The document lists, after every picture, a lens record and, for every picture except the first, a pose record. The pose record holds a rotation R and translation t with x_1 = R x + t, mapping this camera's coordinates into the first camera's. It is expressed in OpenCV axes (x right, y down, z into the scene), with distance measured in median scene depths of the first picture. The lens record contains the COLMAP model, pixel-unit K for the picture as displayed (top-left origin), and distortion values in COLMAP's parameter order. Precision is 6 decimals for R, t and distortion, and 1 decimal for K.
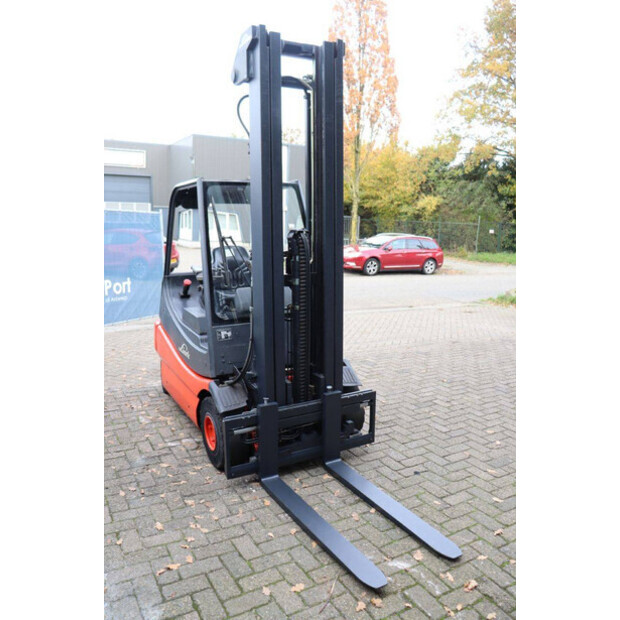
lens RADIAL K [[507.3, 0, 311.9], [0, 507.3, 306.0], [0, 0, 1]] dist [-0.154360, 0.119130]
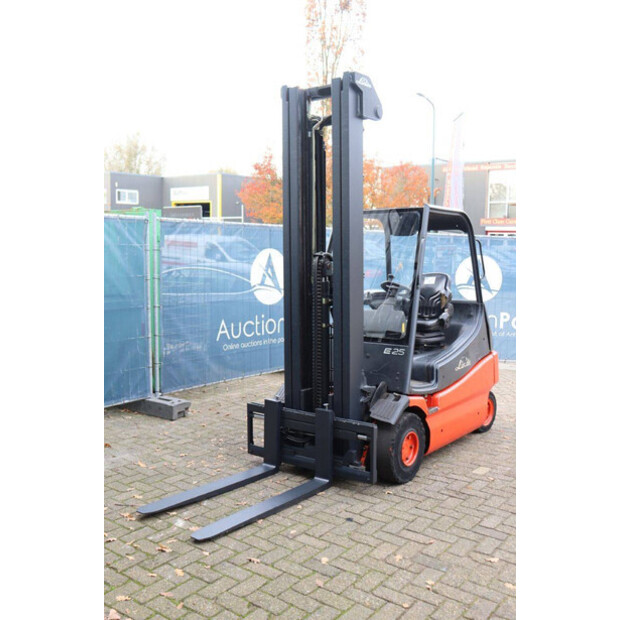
lens RADIAL K [[648.4, 0, 309.5], [0, 648.4, 305.1], [0, 0, 1]] dist [-0.057464, 0.000000]
pose [[0.388632, 0.068638, -0.918833, 1.290761], [-0.152578, 0.988248, 0.009288, -0.050175], [0.908672, 0.136584, 0.394538, 0.441340]]
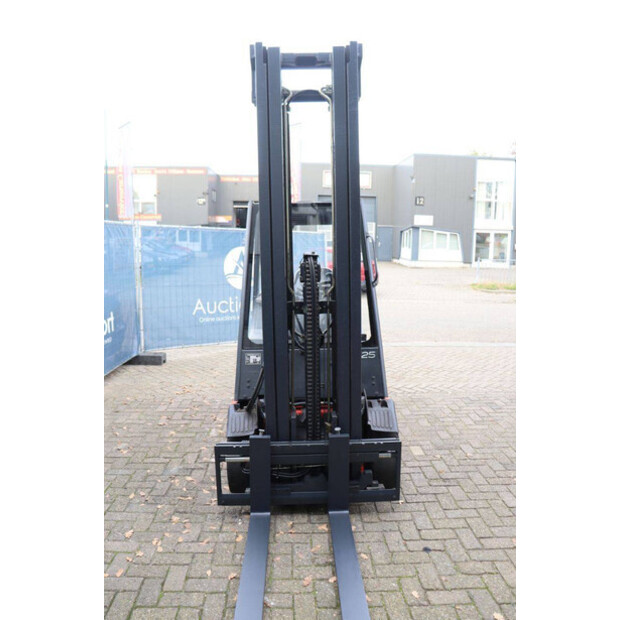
lens RADIAL K [[507.3, 0, 308.5], [0, 507.3, 307.9], [0, 0, 1]] dist [-0.154360, 0.119130]
pose [[0.884948, 0.049519, -0.463049, 0.411876], [-0.064784, 0.997753, -0.017108, -0.036577], [0.461162, 0.045138, 0.886167, 0.187043]]
